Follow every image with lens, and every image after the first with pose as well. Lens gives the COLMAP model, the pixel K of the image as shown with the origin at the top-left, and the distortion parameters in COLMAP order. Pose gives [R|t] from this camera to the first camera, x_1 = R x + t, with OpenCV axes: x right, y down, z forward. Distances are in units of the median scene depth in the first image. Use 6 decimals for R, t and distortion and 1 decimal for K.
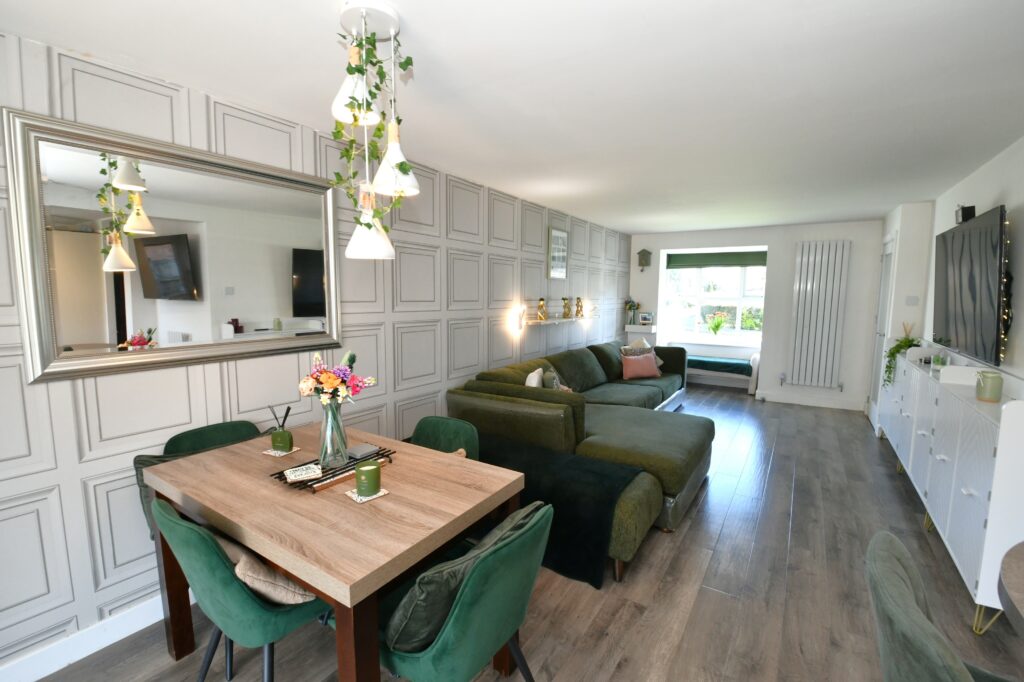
lens RADIAL K [[455.7, 0, 510.6], [0, 455.7, 340.8], [0, 0, 1]] dist [-0.012537, -0.003868]
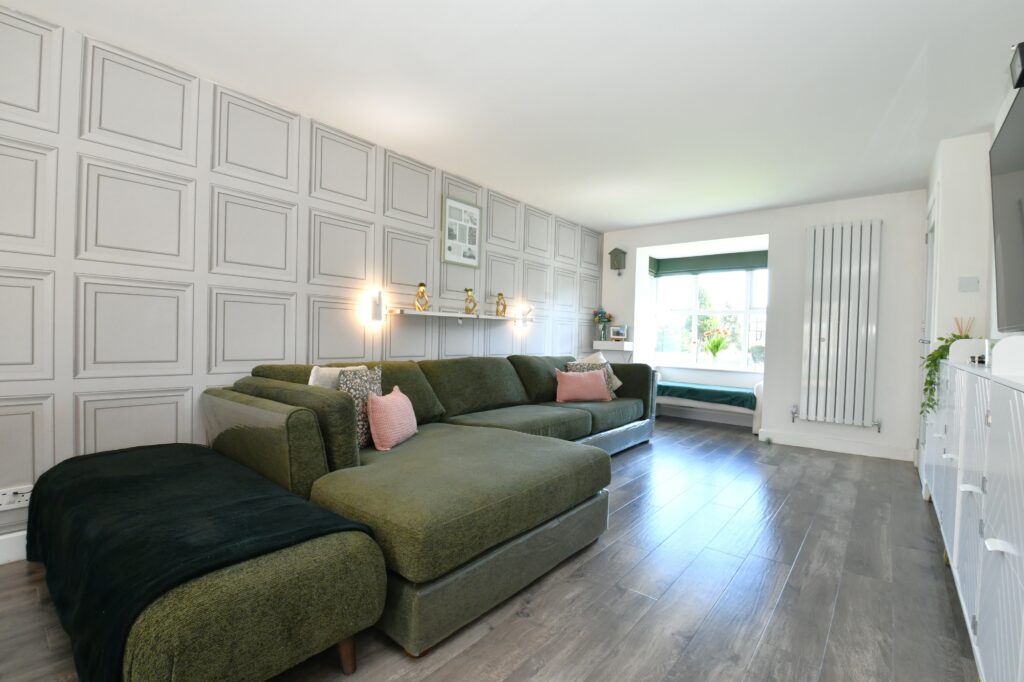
lens RADIAL K [[455.7, 0, 512.3], [0, 455.7, 343.2], [0, 0, 1]] dist [-0.012537, -0.003868]
pose [[0.993044, 0.019070, -0.116193, 0.247201], [-0.029550, 0.995580, -0.089151, 0.054312], [0.113980, 0.091964, 0.989217, 0.232020]]
